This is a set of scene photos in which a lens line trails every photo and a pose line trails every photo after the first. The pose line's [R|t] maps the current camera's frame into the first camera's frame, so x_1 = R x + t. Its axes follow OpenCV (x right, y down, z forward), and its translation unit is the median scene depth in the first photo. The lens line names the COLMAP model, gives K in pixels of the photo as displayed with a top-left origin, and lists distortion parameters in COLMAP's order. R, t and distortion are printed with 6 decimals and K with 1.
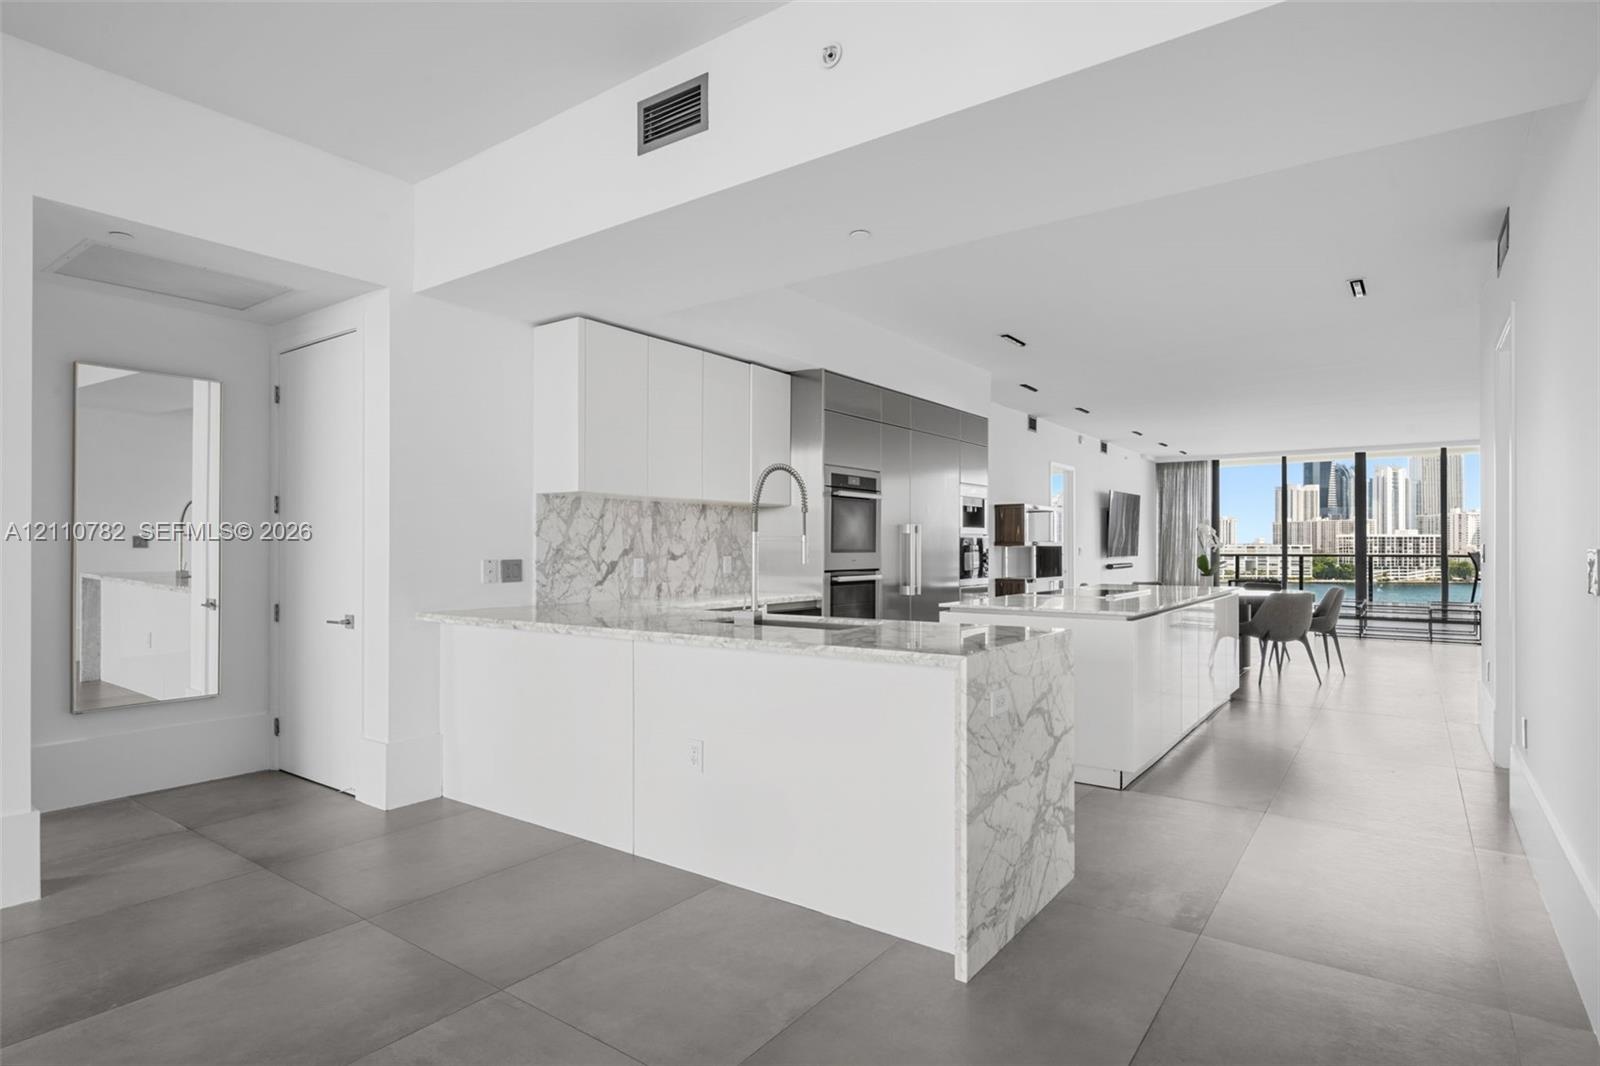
lens RADIAL K [[860.6, 0, 796.3], [0, 860.6, 538.0], [0, 0, 1]] dist [0.005906, 0.000675]
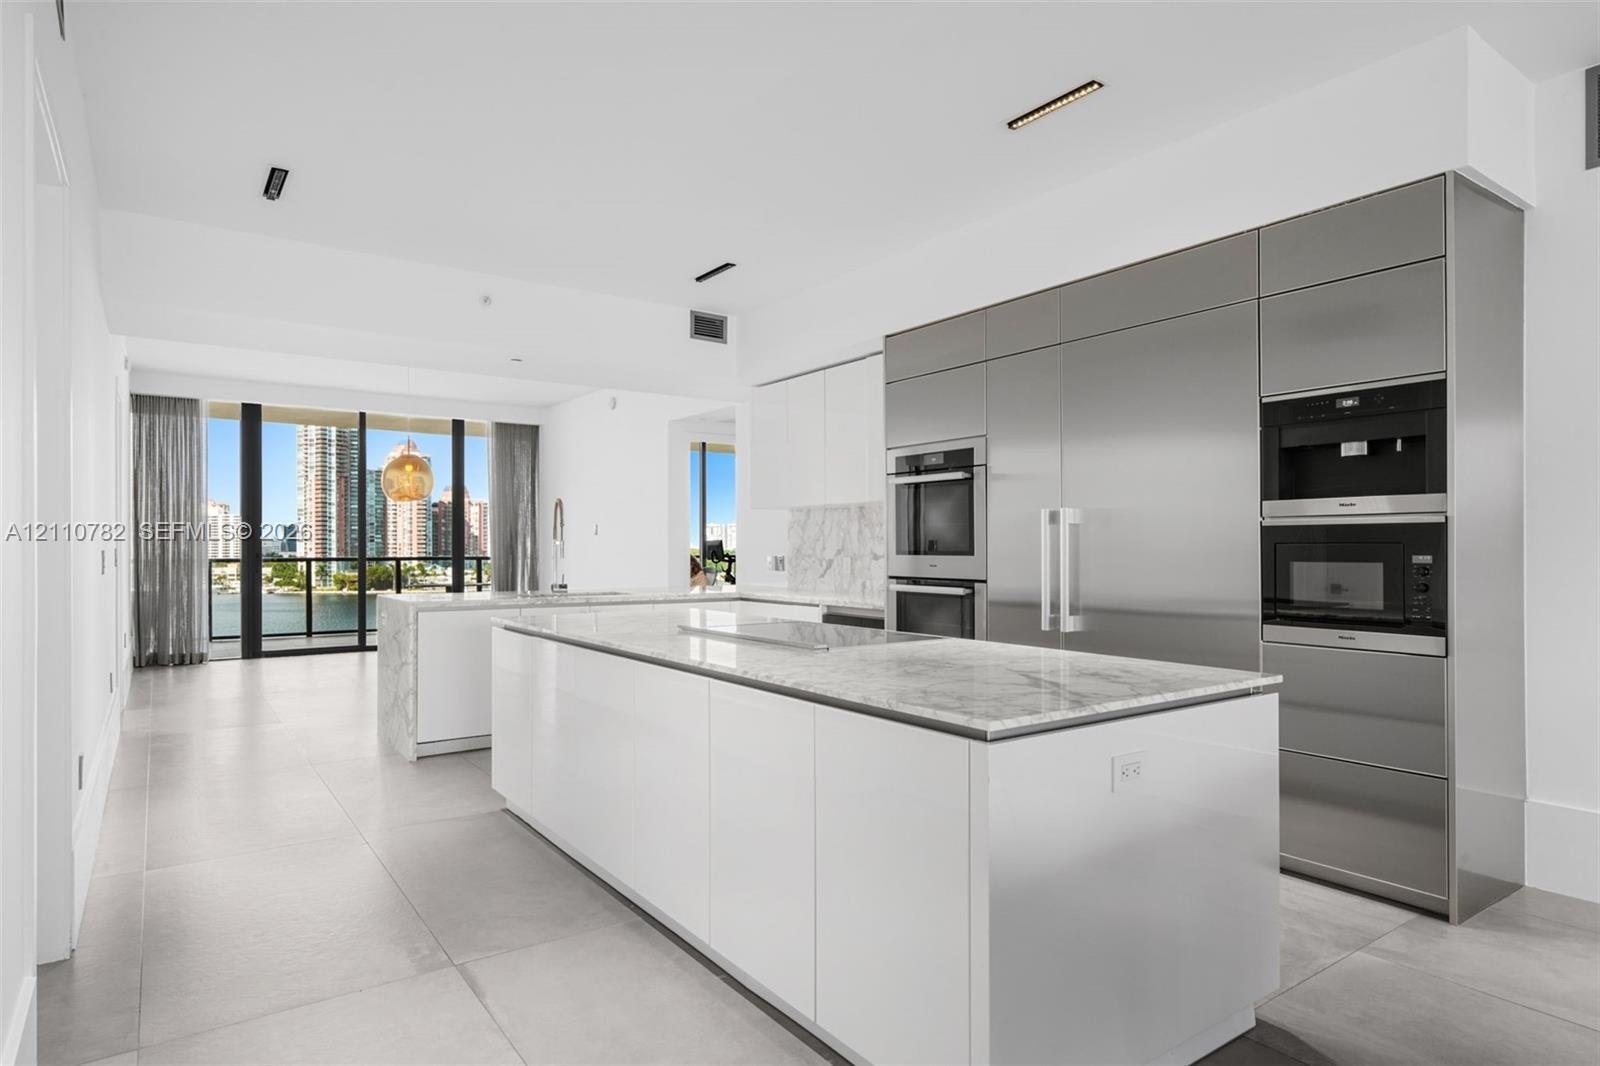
lens RADIAL K [[895.7, 0, 794.5], [0, 895.7, 542.1], [0, 0, 1]] dist [-0.008562, 0.000380]
pose [[-0.300220, -0.010124, -0.953816, 0.987100], [0.004316, 0.999919, -0.011972, 0.017399], [0.953860, -0.007711, -0.300152, 1.298329]]
